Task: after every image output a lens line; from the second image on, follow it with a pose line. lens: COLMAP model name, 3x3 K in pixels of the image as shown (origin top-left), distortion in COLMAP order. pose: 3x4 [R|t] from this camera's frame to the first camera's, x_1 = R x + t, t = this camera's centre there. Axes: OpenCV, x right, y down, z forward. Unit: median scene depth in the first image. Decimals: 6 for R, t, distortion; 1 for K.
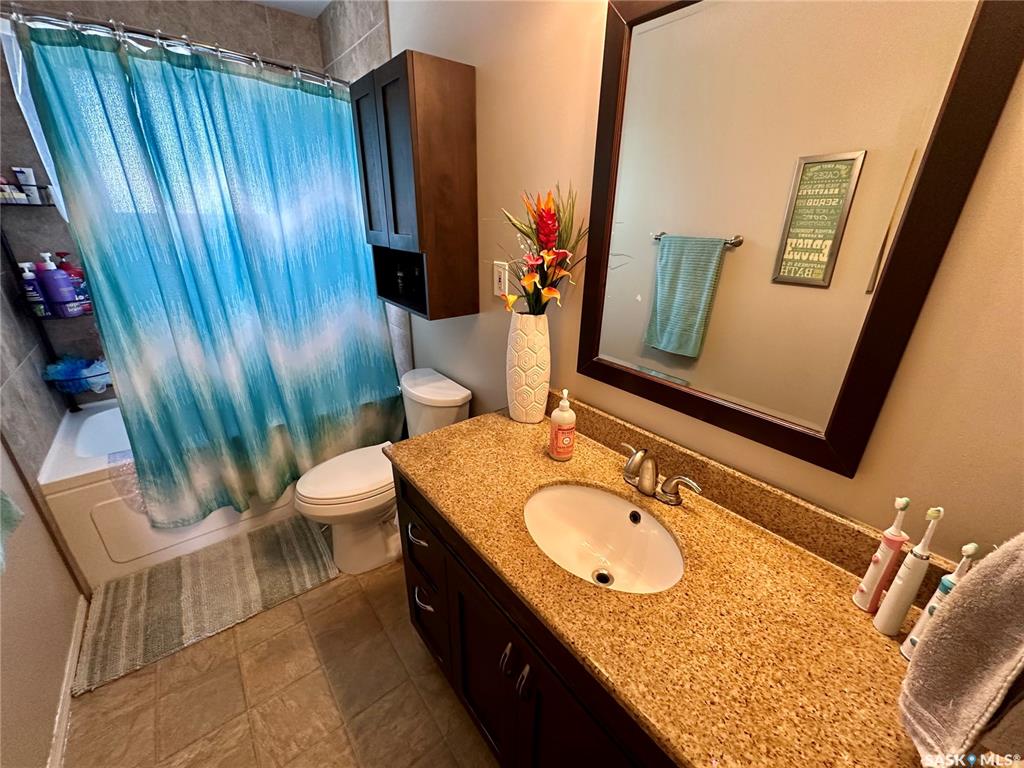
lens RADIAL K [[409.0, 0, 508.5], [0, 409.0, 384.3], [0, 0, 1]] dist [-0.003473, 0.000648]
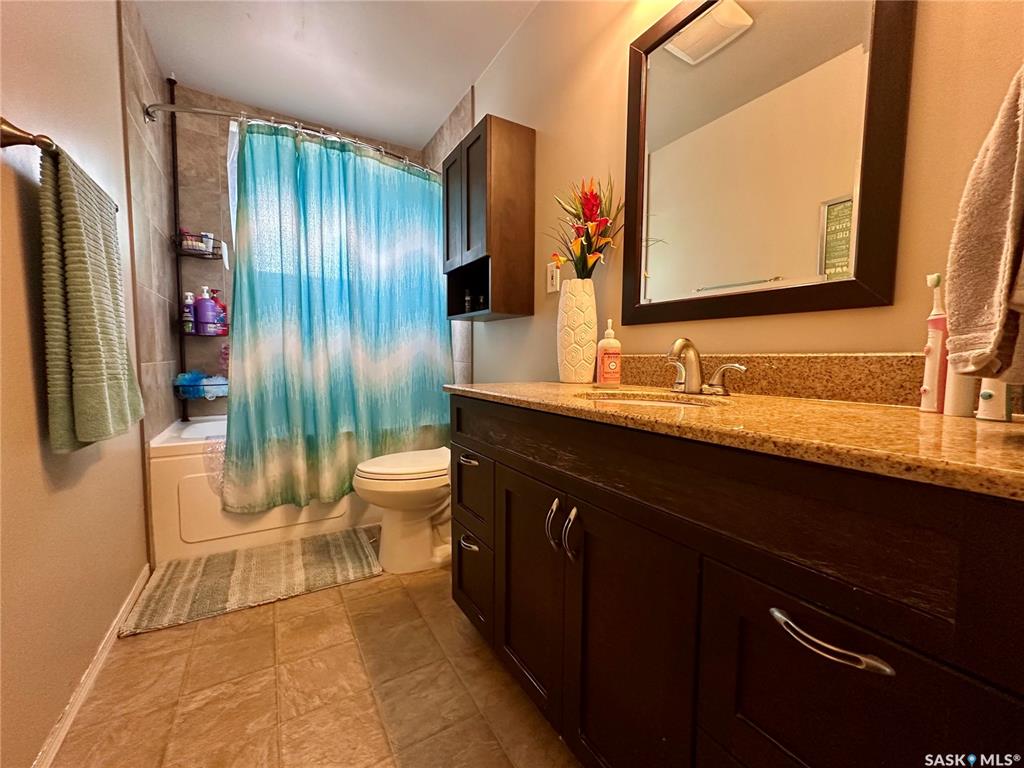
lens RADIAL K [[409.0, 0, 508.0], [0, 409.0, 381.4], [0, 0, 1]] dist [-0.003473, 0.000648]
pose [[0.990695, 0.002380, -0.136082, 0.013204], [-0.045519, 0.948065, -0.314804, 0.416981], [0.128265, 0.318069, 0.939351, -0.017192]]
